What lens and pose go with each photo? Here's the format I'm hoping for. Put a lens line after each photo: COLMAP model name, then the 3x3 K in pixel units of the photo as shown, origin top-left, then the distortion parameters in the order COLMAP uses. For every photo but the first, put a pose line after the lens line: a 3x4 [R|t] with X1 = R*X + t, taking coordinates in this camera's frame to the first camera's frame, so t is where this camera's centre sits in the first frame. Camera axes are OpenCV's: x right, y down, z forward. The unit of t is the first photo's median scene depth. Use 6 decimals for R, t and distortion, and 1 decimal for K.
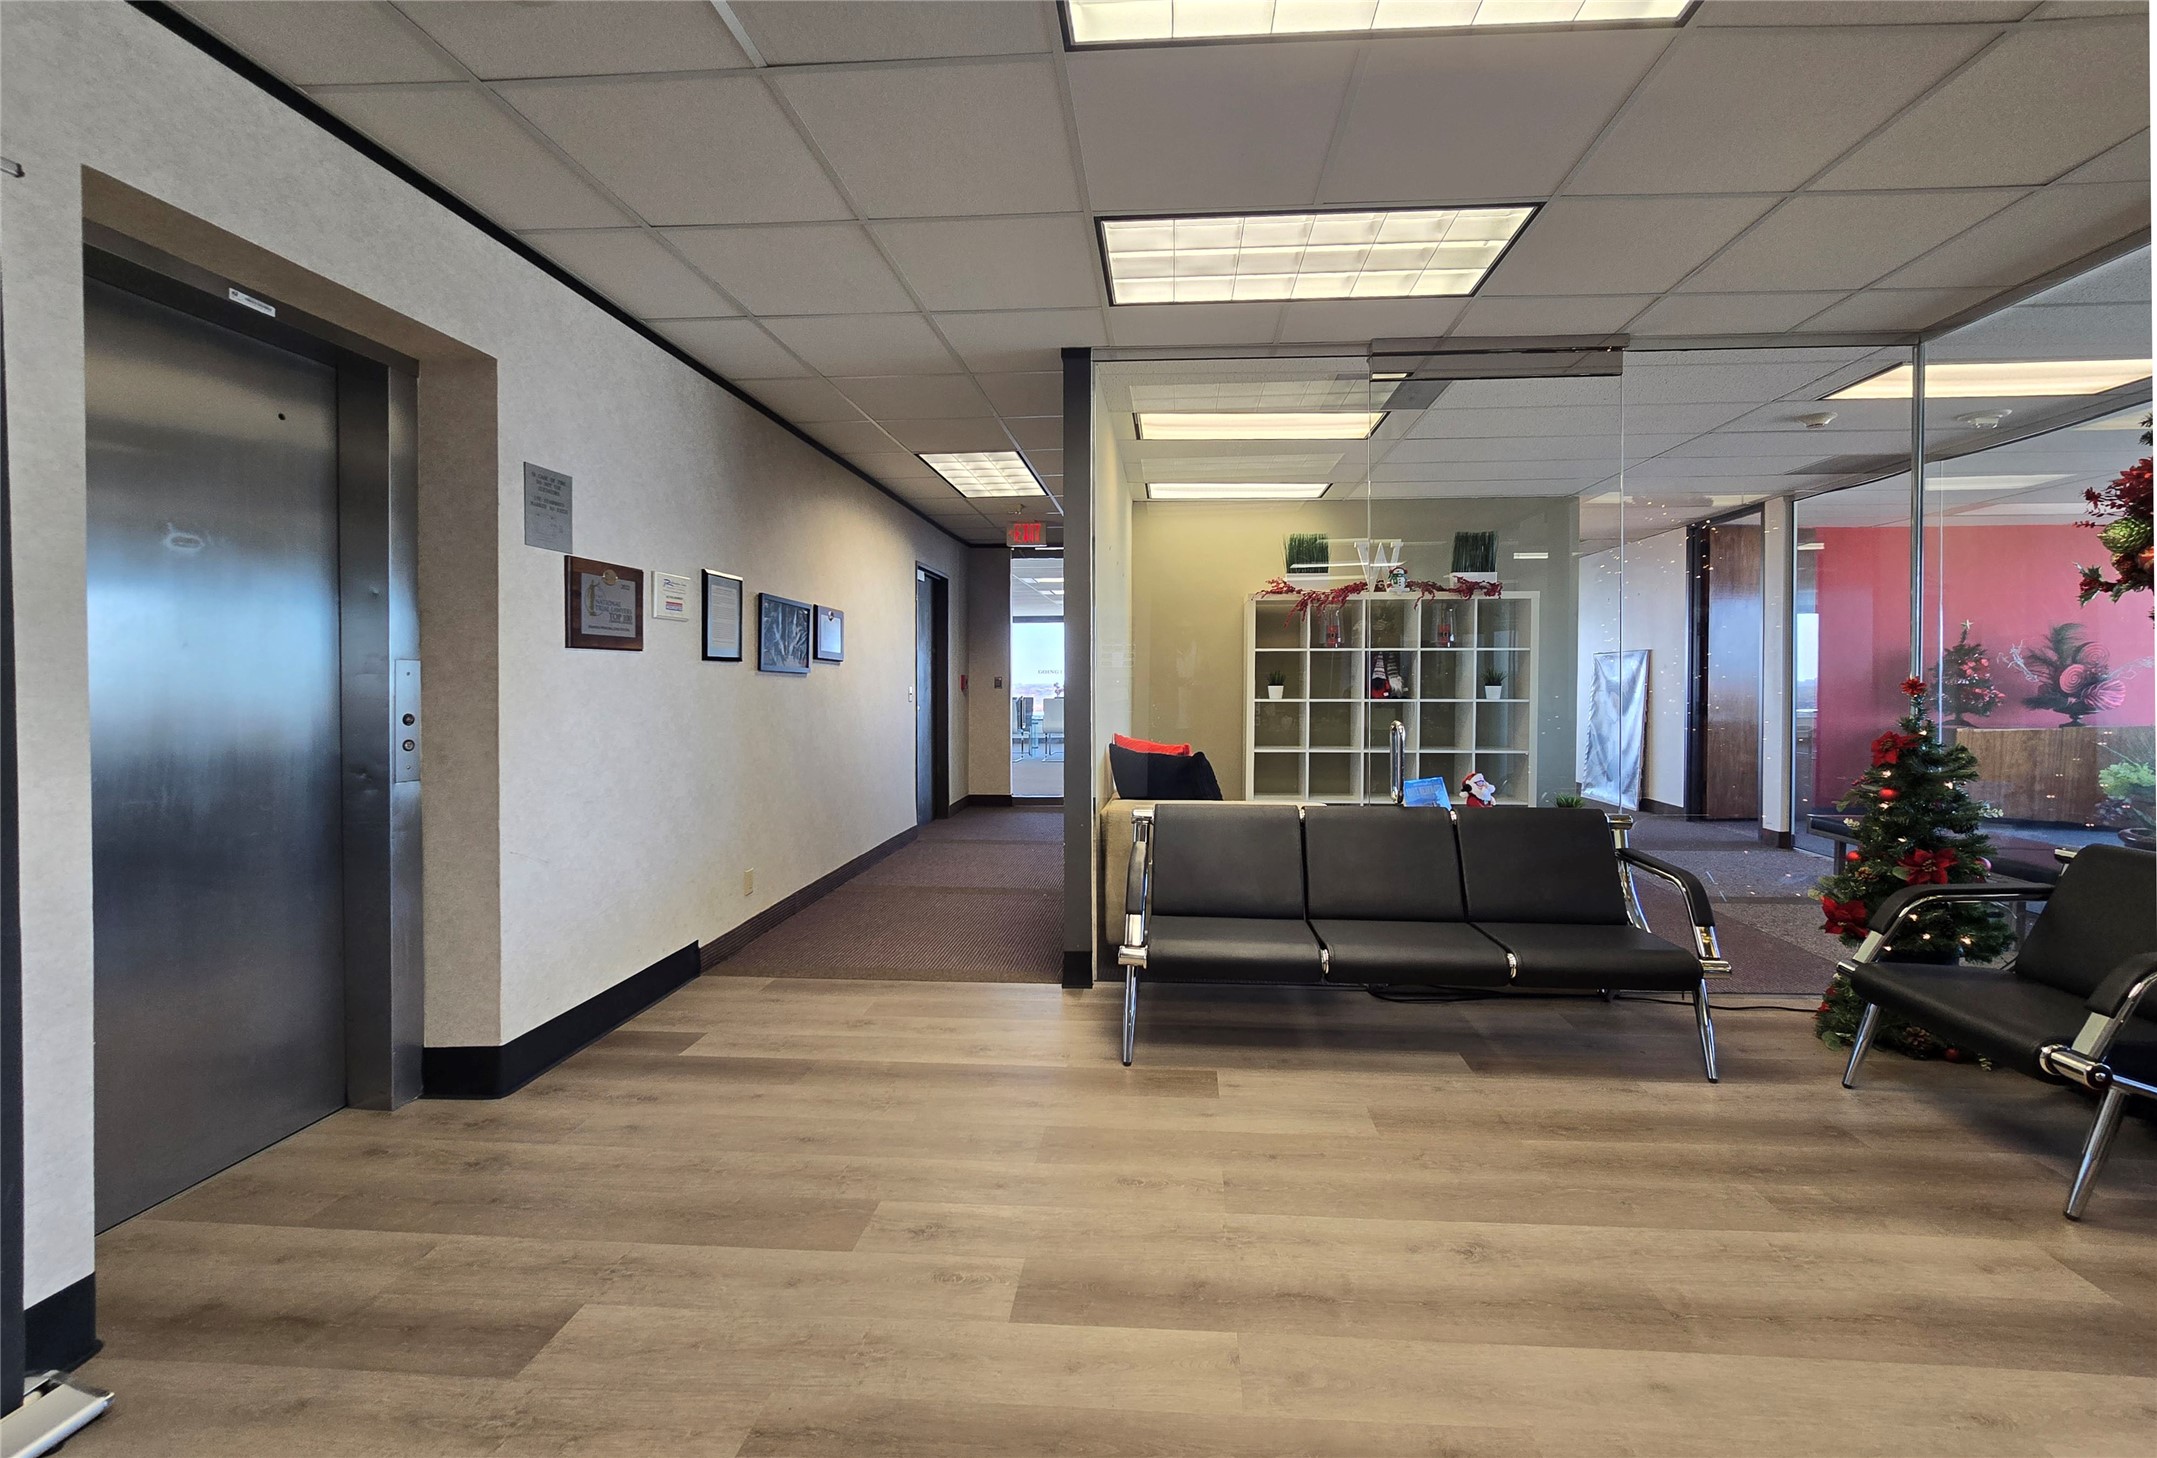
lens RADIAL K [[1231.6, 0, 1075.9], [0, 1231.6, 695.5], [0, 0, 1]] dist [-0.012427, -0.000075]
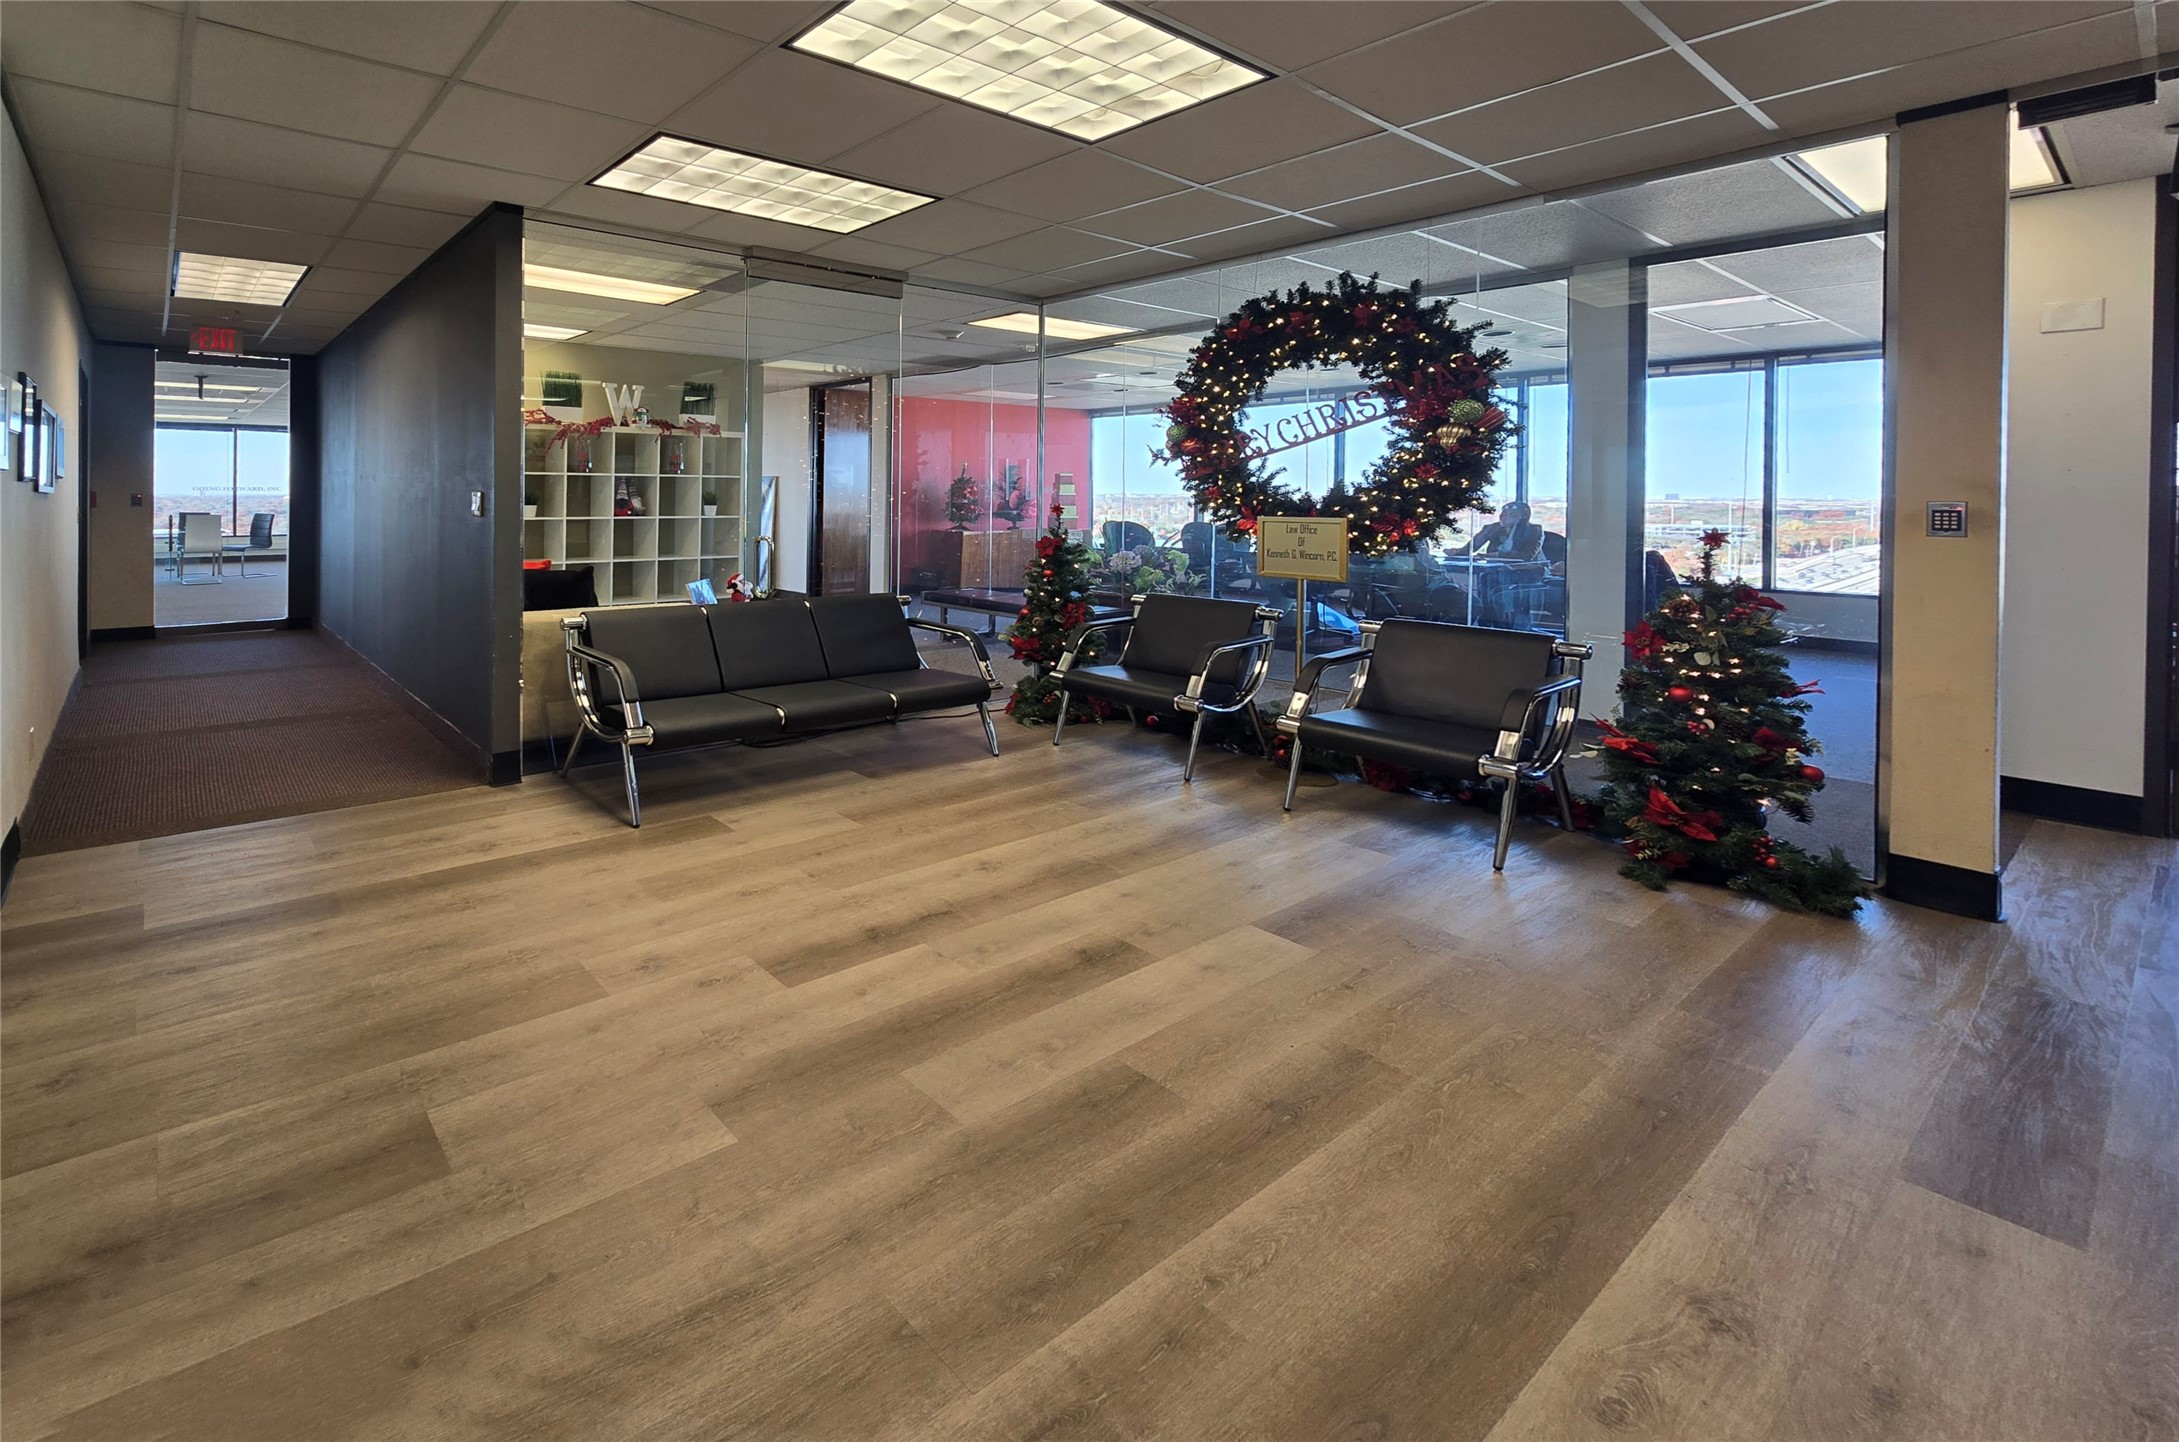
lens RADIAL K [[1027.0, 0, 1089.3], [0, 1027.0, 504.6], [0, 0, 1]] dist [0.000532, 0.000668]
pose [[0.681973, 0.000056, 0.731378, -0.295749], [0.002277, 0.999995, -0.002200, -0.009367], [-0.731374, 0.003165, 0.681969, -0.009058]]
